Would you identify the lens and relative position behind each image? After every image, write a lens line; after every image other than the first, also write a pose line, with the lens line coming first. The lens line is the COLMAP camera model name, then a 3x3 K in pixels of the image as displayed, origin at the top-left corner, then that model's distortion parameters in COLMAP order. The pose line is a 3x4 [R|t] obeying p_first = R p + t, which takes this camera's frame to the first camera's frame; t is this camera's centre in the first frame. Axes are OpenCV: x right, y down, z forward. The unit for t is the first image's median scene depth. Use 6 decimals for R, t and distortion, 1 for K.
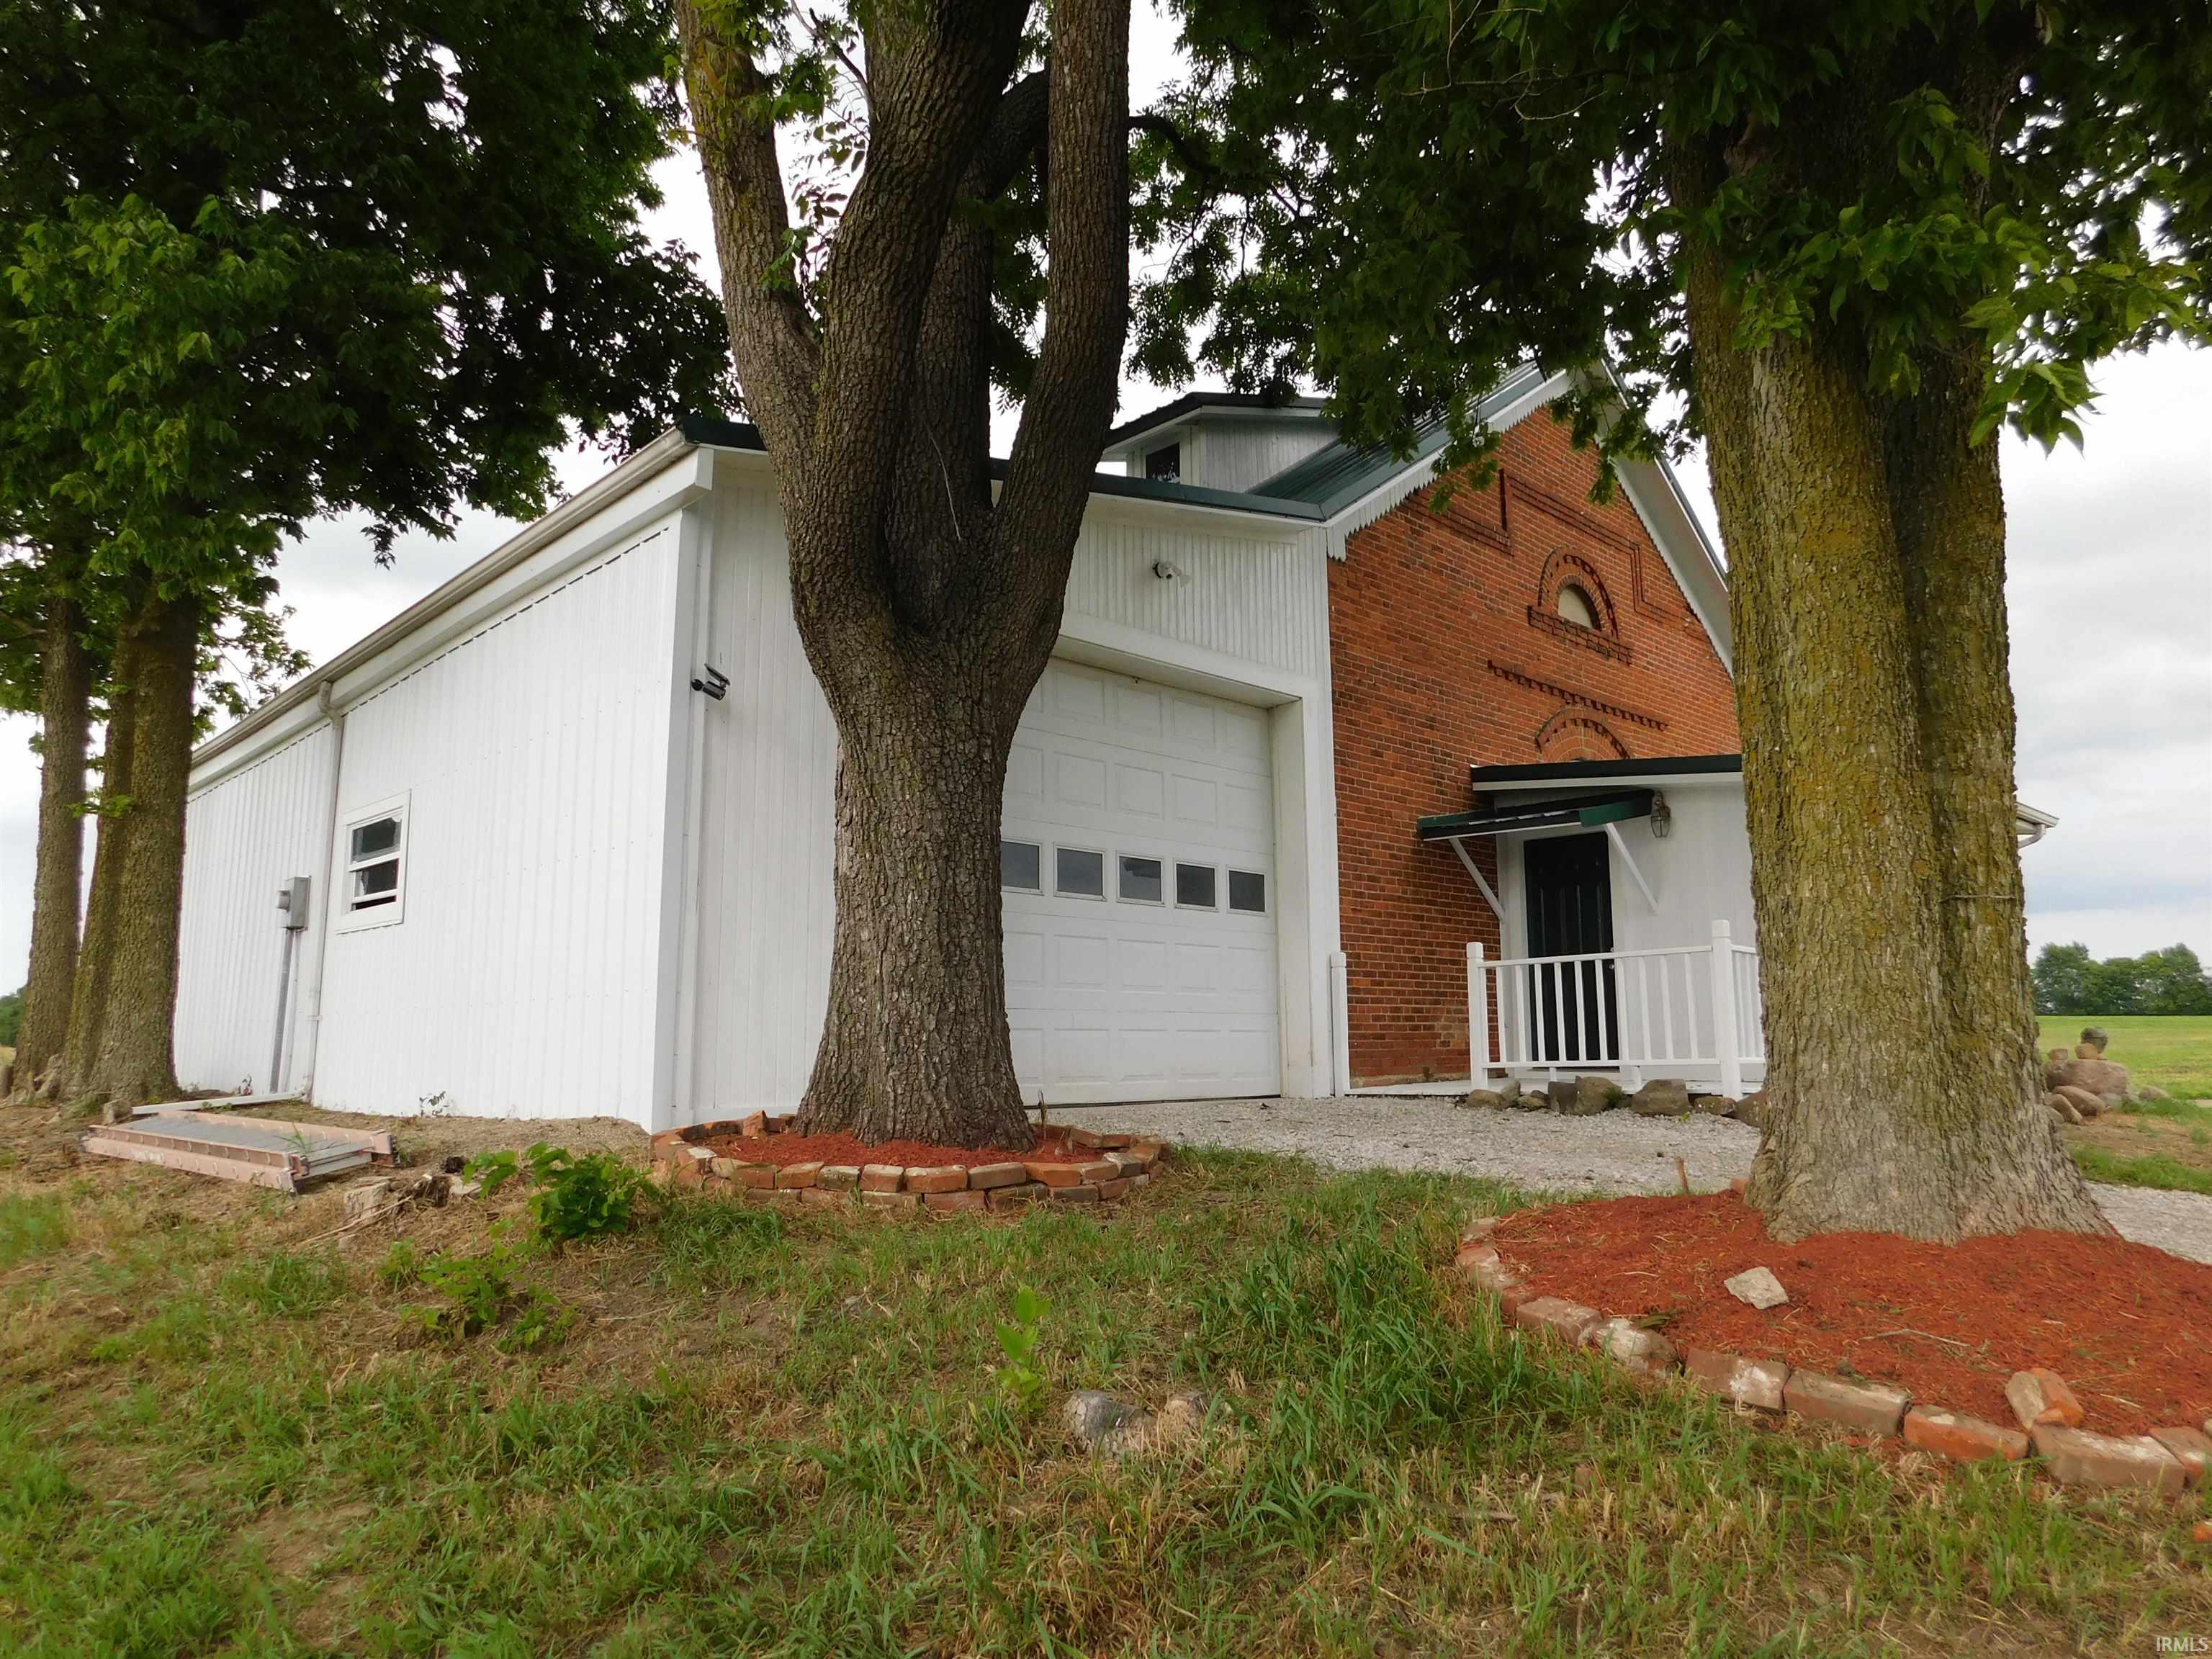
lens RADIAL K [[1467.7, 0, 1106.0], [0, 1467.7, 829.5], [0, 0, 1]] dist [-0.065592, 0.052848]
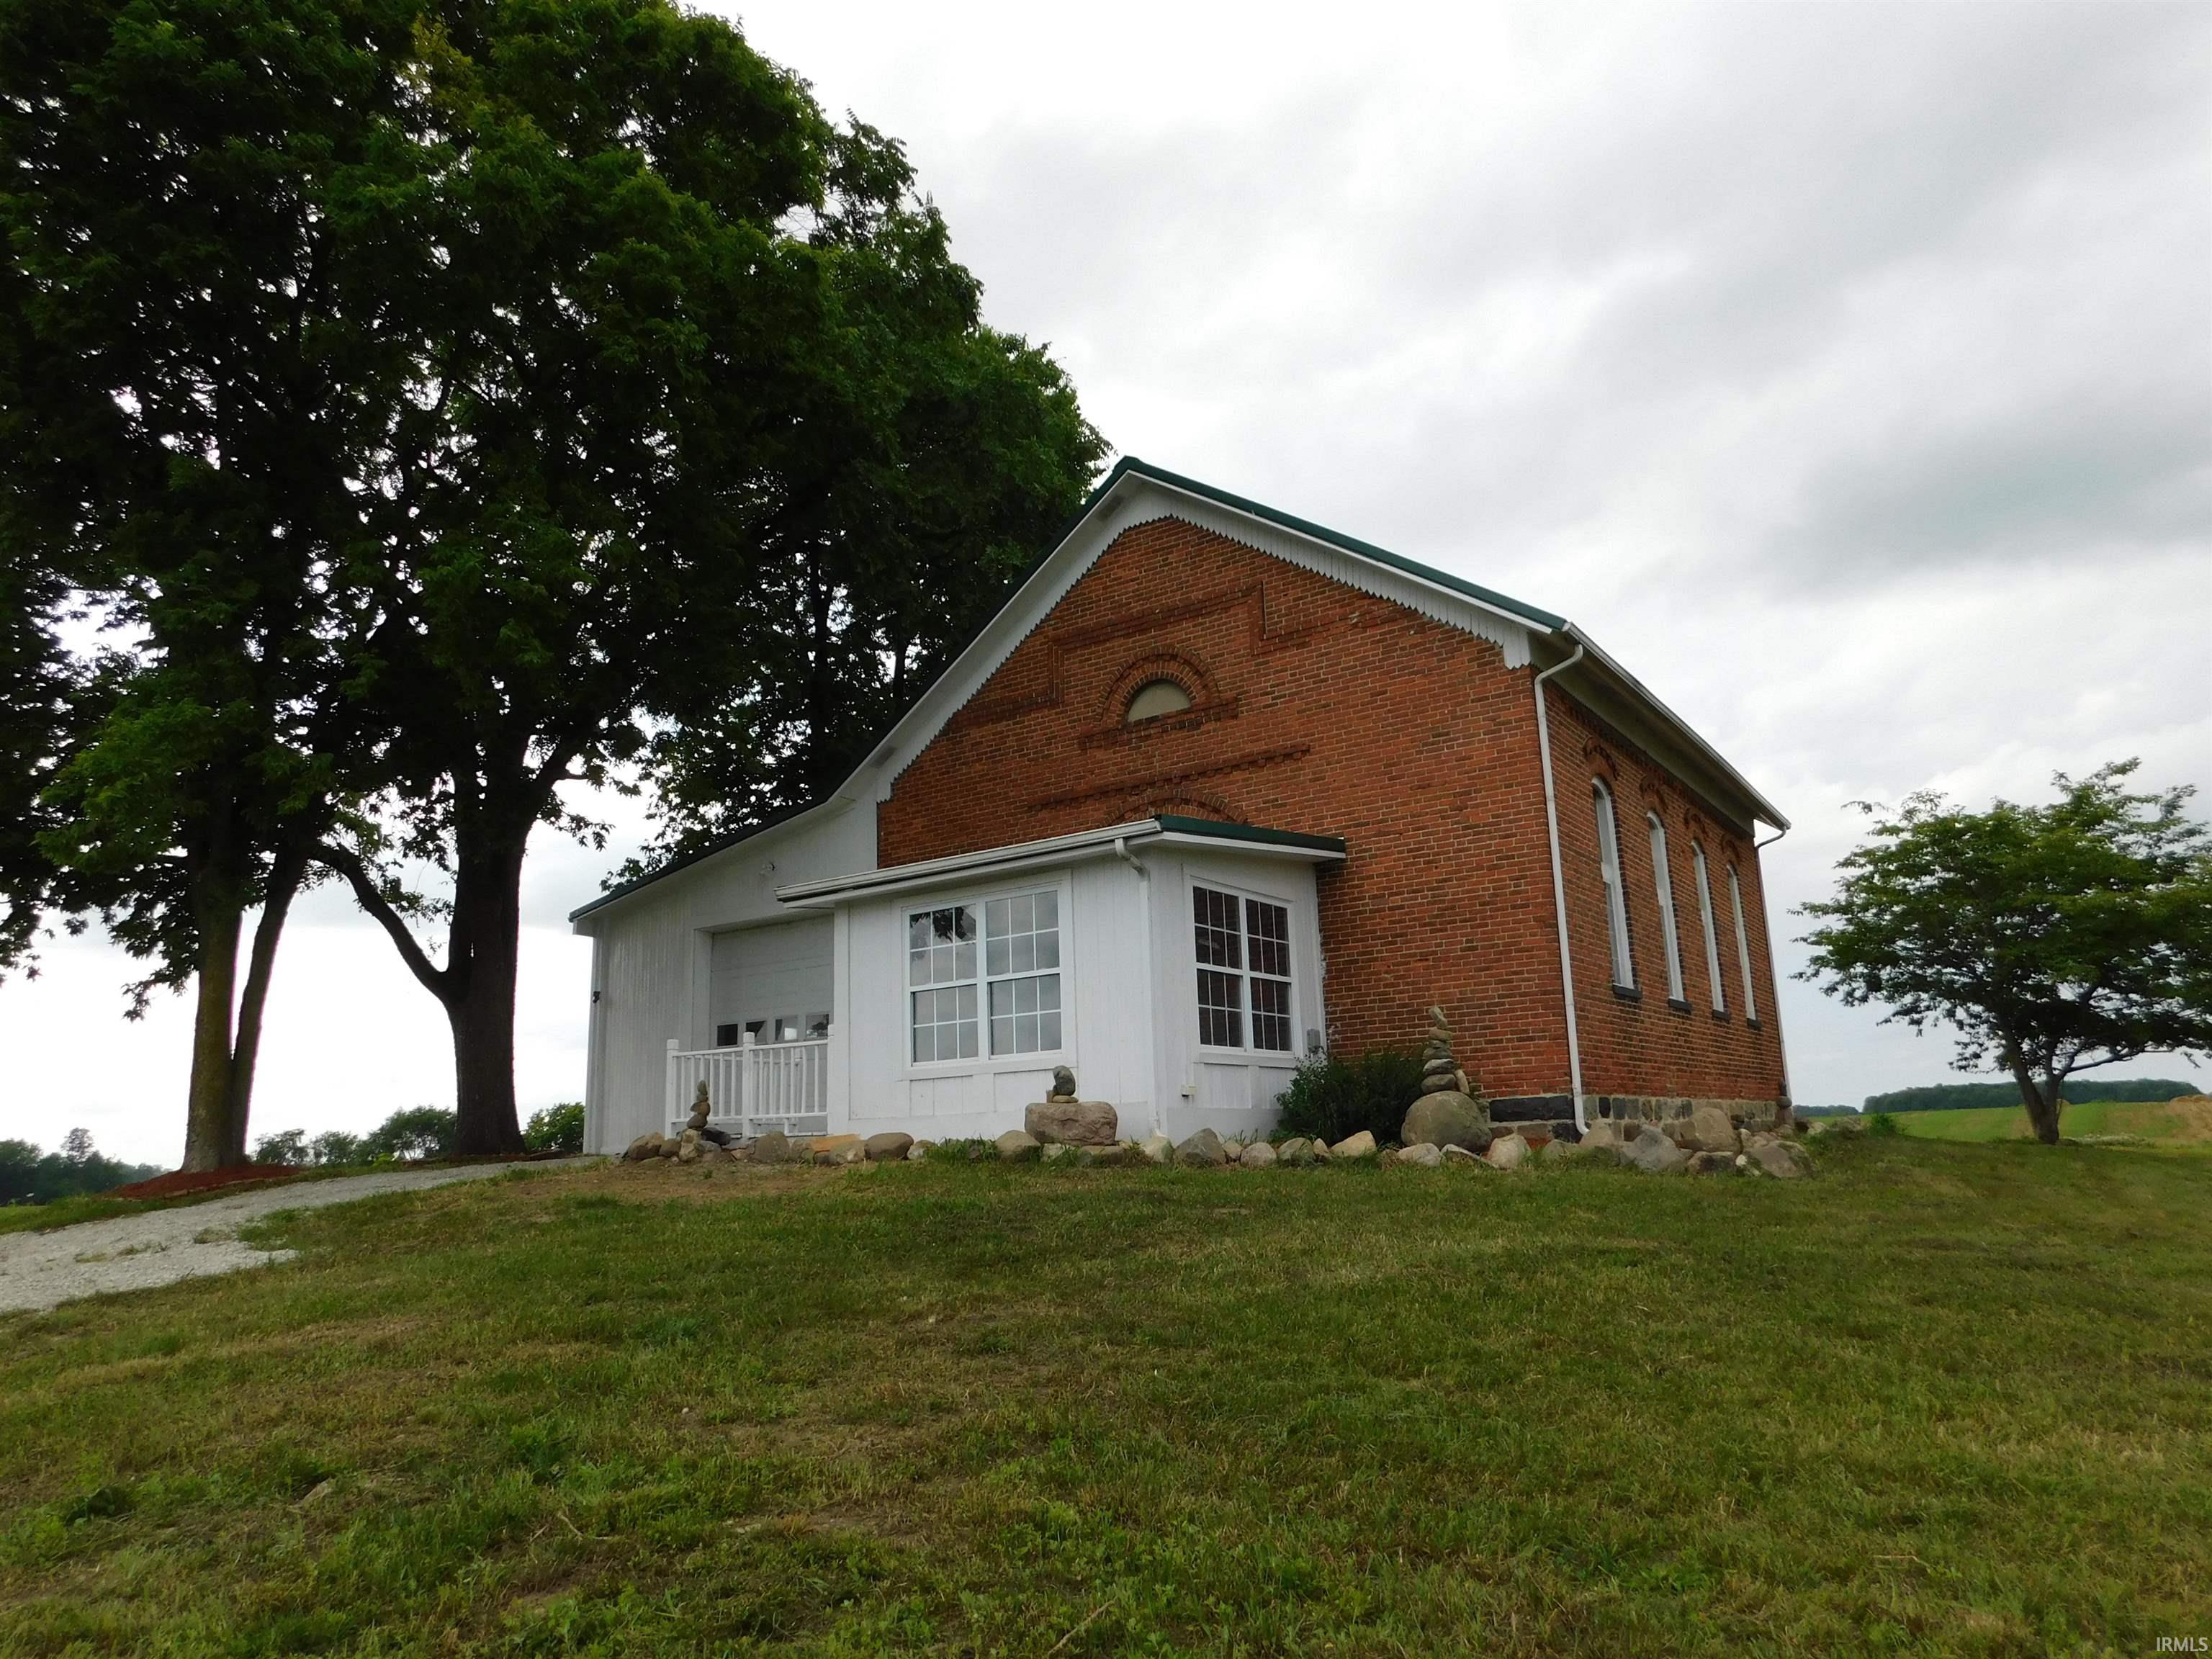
lens RADIAL K [[1467.7, 0, 1106.0], [0, 1467.7, 829.5], [0, 0, 1]] dist [-0.065592, 0.052848]
pose [[0.181766, -0.211341, -0.960363, 1.687035], [0.180915, 0.967148, -0.178593, 0.168401], [0.966556, -0.141282, 0.214029, 0.871925]]
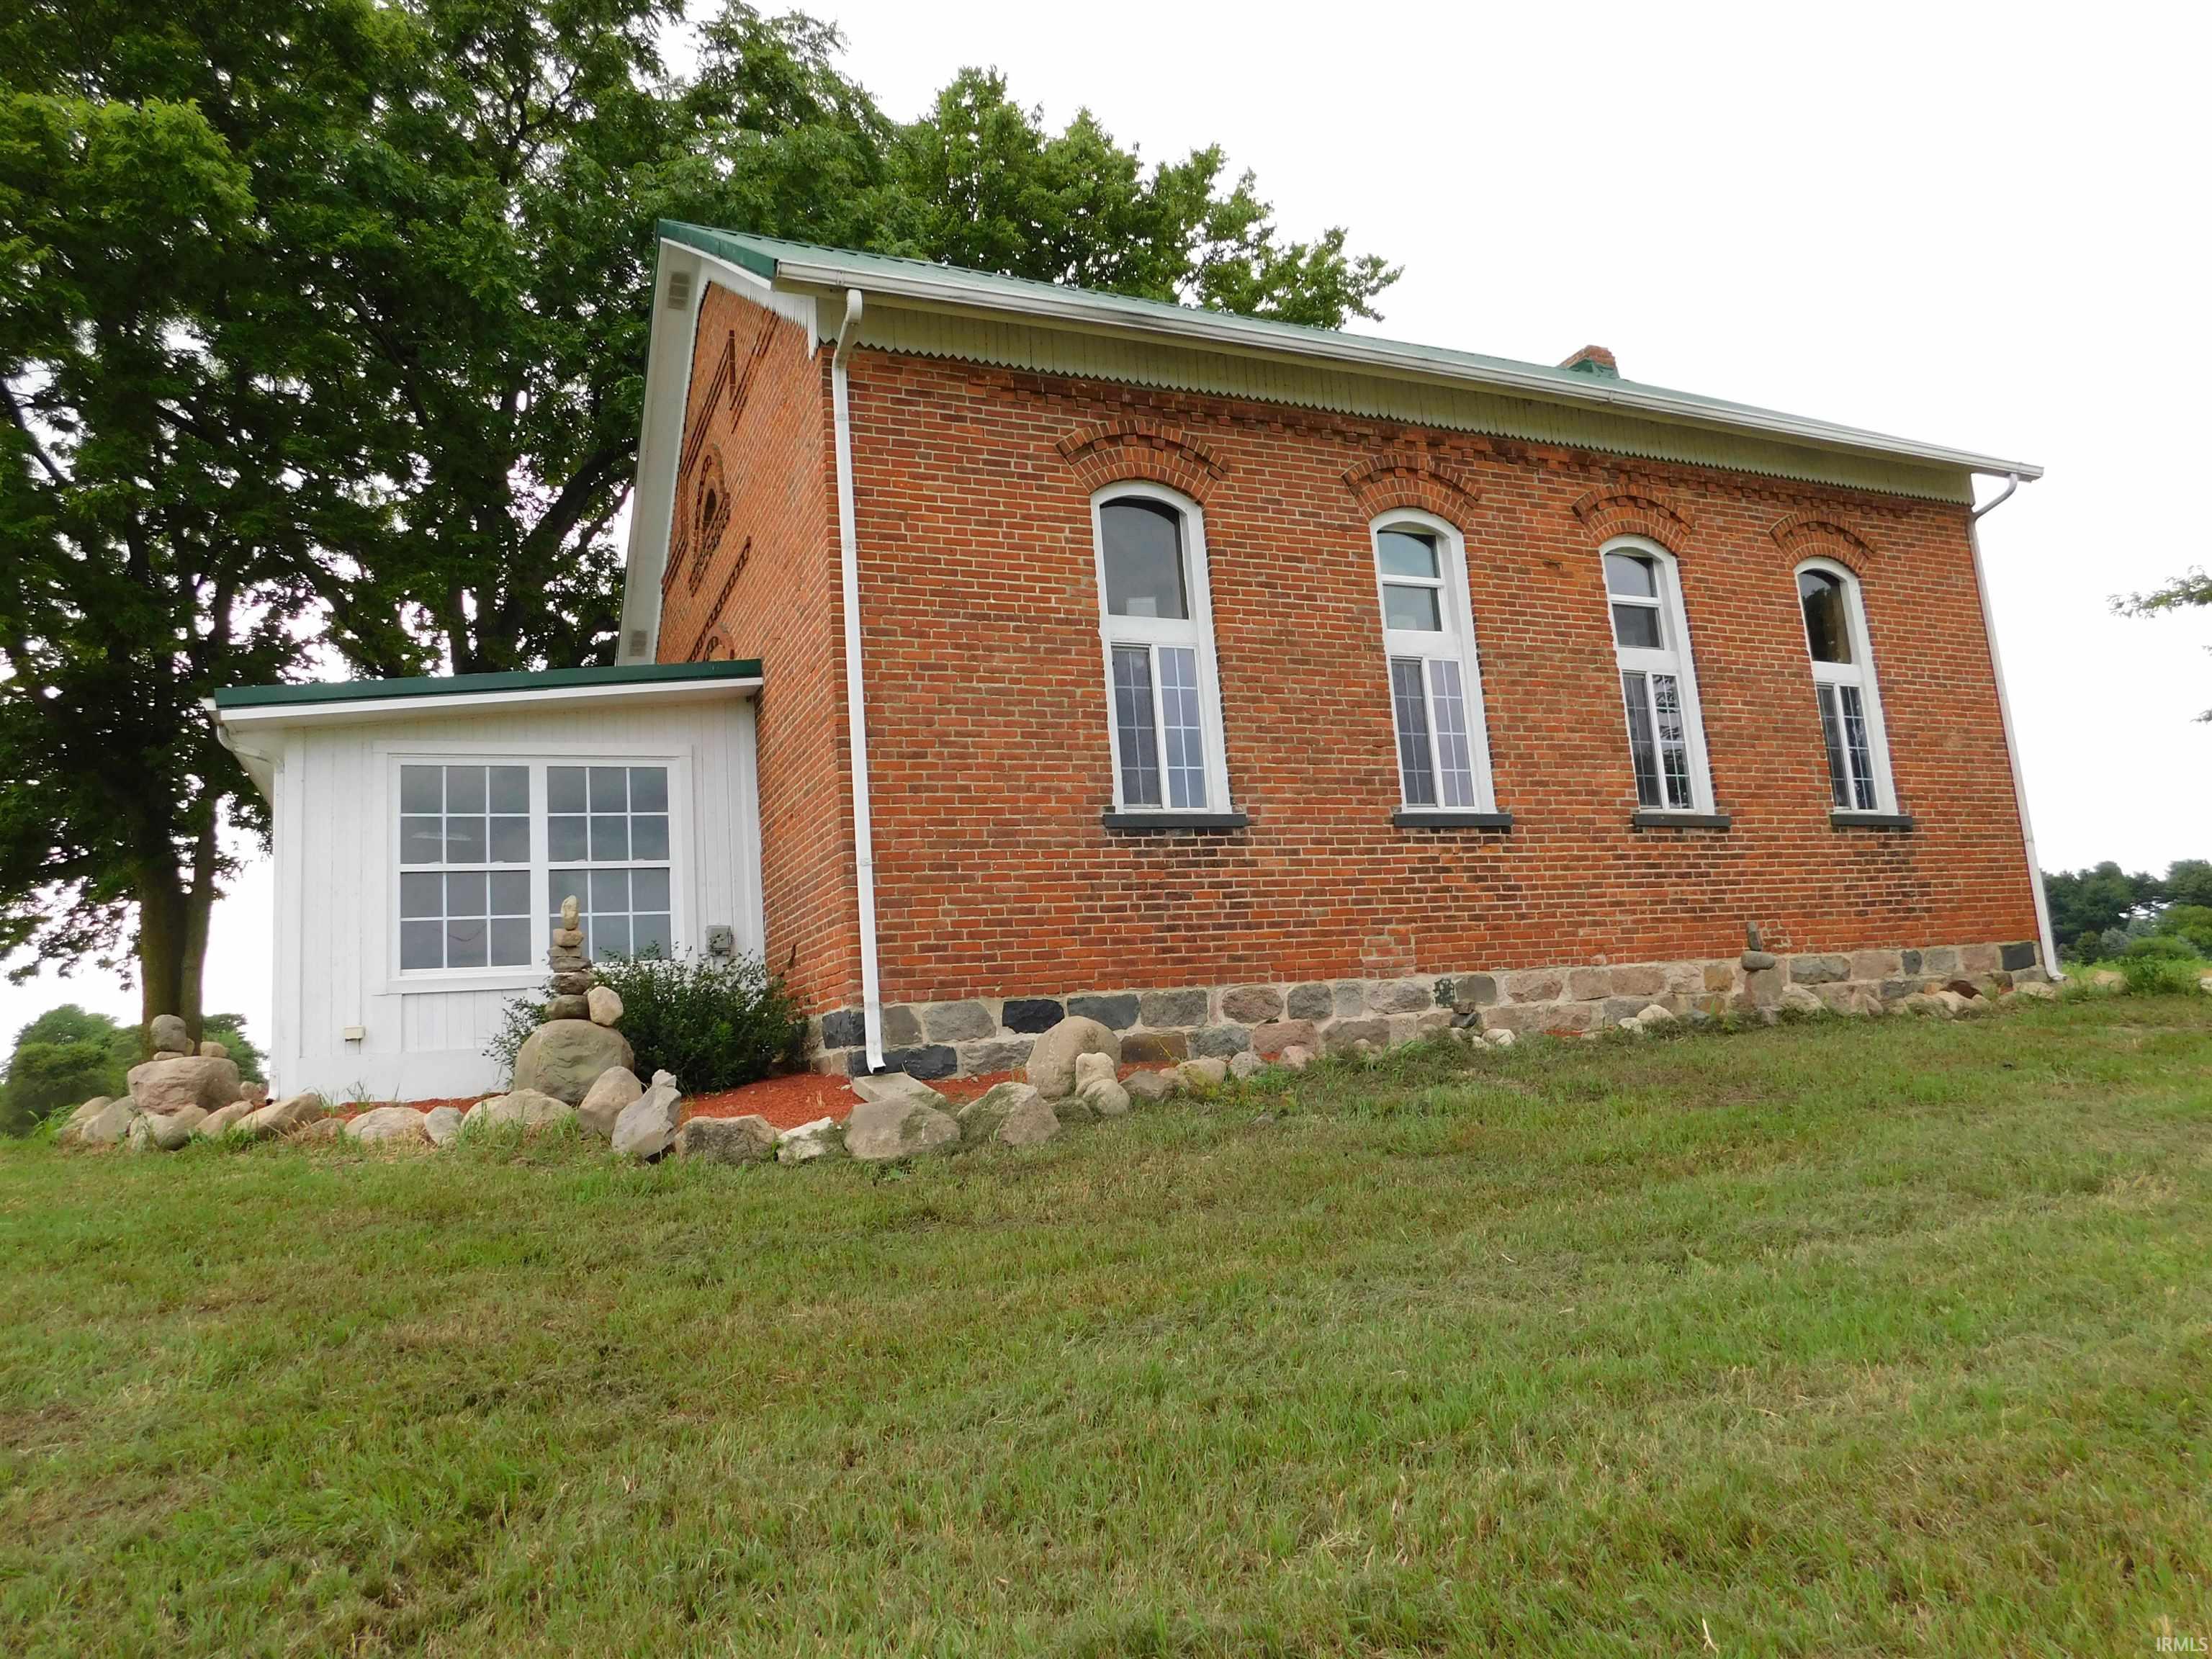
lens RADIAL K [[1467.7, 0, 1106.0], [0, 1467.7, 829.5], [0, 0, 1]] dist [-0.065592, 0.052848]
pose [[-0.368564, -0.113406, -0.922659, 1.229185], [0.215691, 0.955012, -0.203543, 0.327644], [0.904233, -0.274028, -0.327523, 1.850148]]
